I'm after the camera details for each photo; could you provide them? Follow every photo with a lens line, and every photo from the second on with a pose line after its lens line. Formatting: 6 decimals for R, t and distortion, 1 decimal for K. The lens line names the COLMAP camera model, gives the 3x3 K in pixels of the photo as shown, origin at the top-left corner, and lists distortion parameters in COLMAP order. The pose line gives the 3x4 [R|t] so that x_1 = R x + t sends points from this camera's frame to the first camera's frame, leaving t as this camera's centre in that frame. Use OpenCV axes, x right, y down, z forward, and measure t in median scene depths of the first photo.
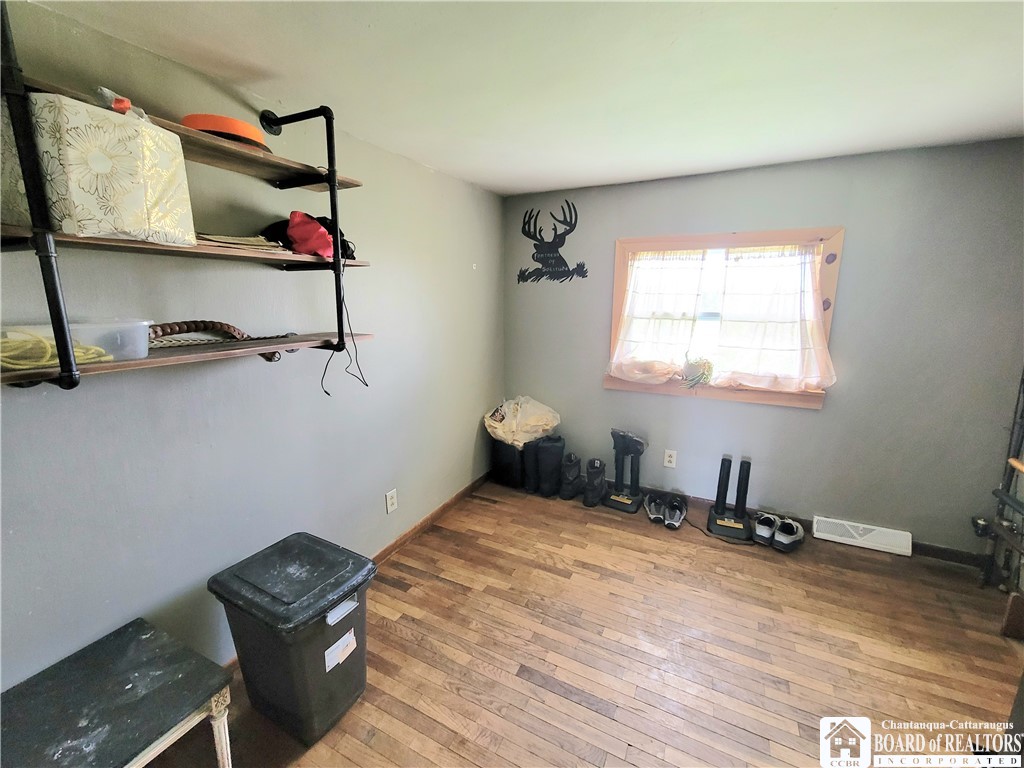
lens RADIAL K [[421.3, 0, 513.1], [0, 421.3, 381.3], [0, 0, 1]] dist [-0.004227, 0.000704]
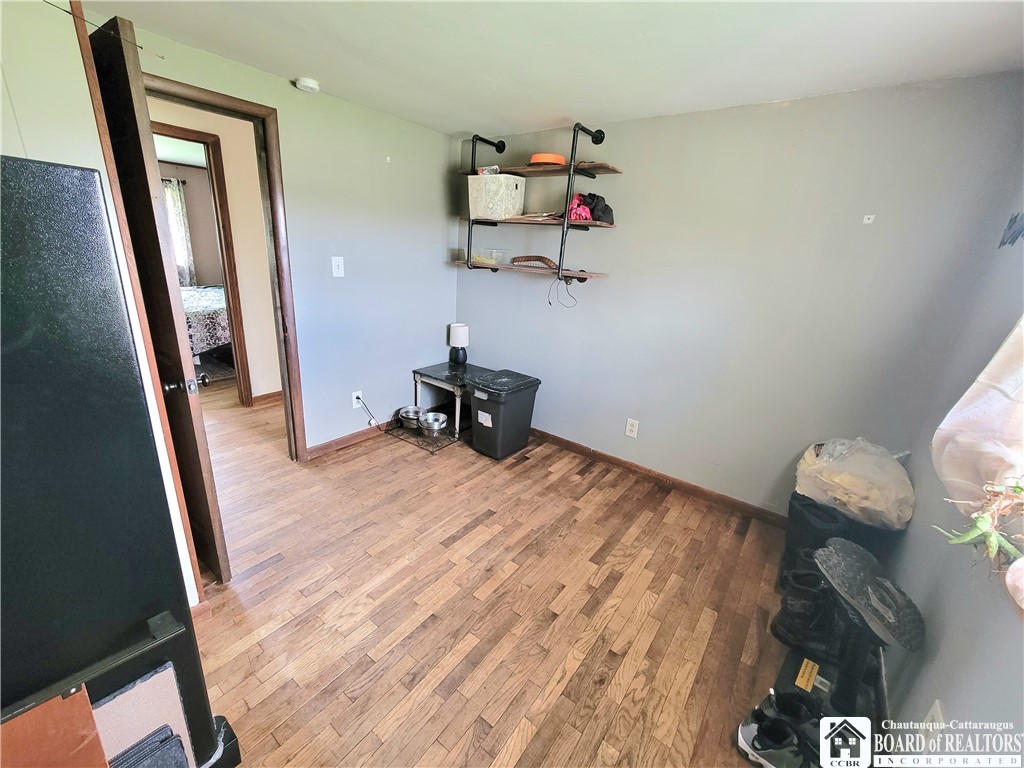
lens RADIAL K [[421.3, 0, 513.1], [0, 421.3, 382.9], [0, 0, 1]] dist [-0.004227, 0.000704]
pose [[-0.176437, 0.288929, -0.940952, 0.896052], [-0.265766, 0.906461, 0.328172, -0.140094], [0.947754, 0.307975, -0.083146, 0.776887]]
